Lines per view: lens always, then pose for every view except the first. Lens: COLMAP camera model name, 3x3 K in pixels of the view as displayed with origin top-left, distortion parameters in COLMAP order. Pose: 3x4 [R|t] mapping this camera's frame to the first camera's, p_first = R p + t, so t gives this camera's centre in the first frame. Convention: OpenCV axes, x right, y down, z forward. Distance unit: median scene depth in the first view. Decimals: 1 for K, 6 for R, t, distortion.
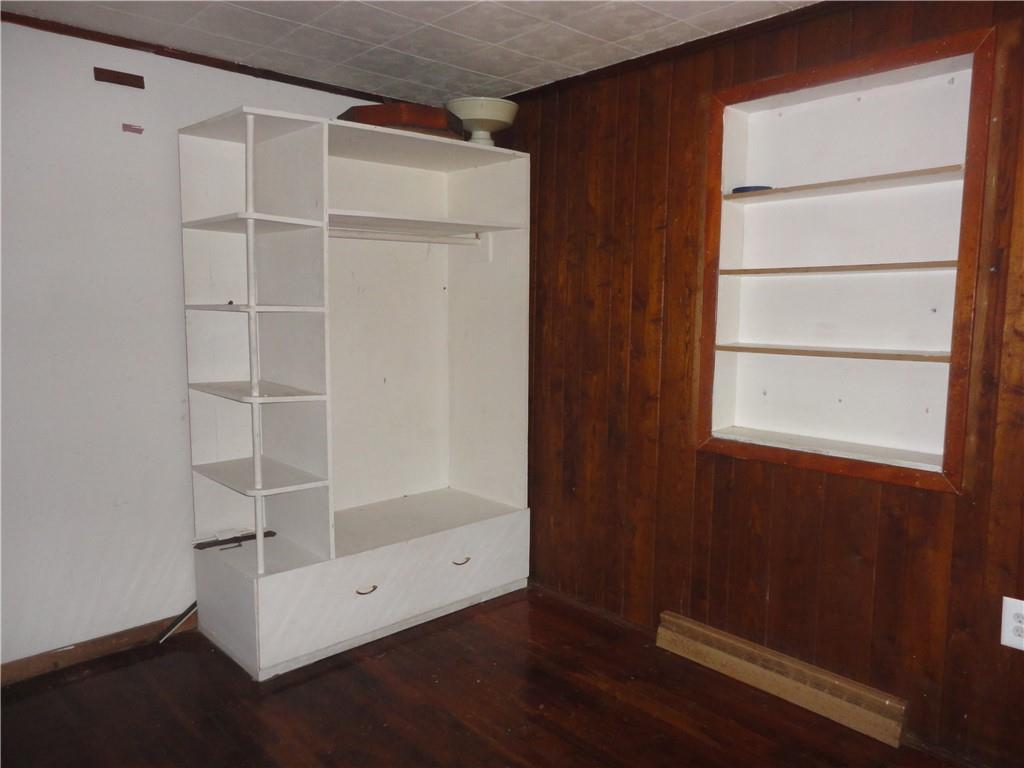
lens RADIAL K [[744.7, 0, 512.0], [0, 744.7, 384.0], [0, 0, 1]] dist [-0.009587, -0.005053]
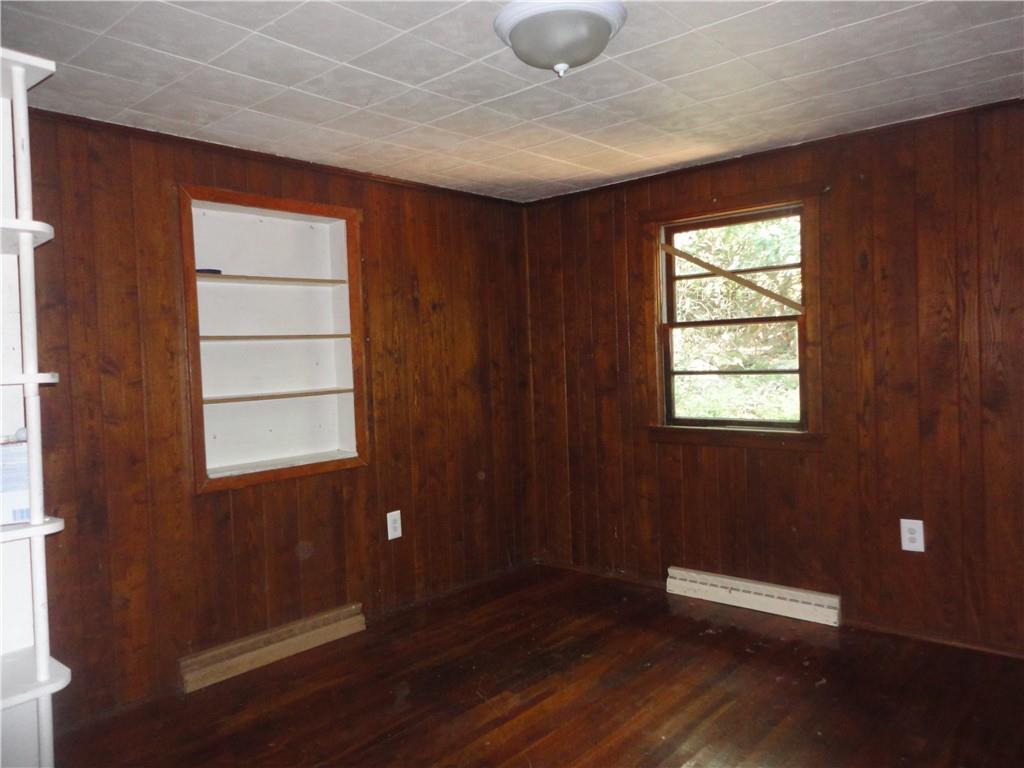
lens RADIAL K [[757.1, 0, 517.4], [0, 757.1, 384.0], [0, 0, 1]] dist [0.026443, -0.006023]
pose [[-0.118908, -0.040073, 0.992096, -0.994797], [0.142919, 0.988089, 0.057041, -0.076995], [-0.982565, 0.148572, -0.111765, 0.667111]]
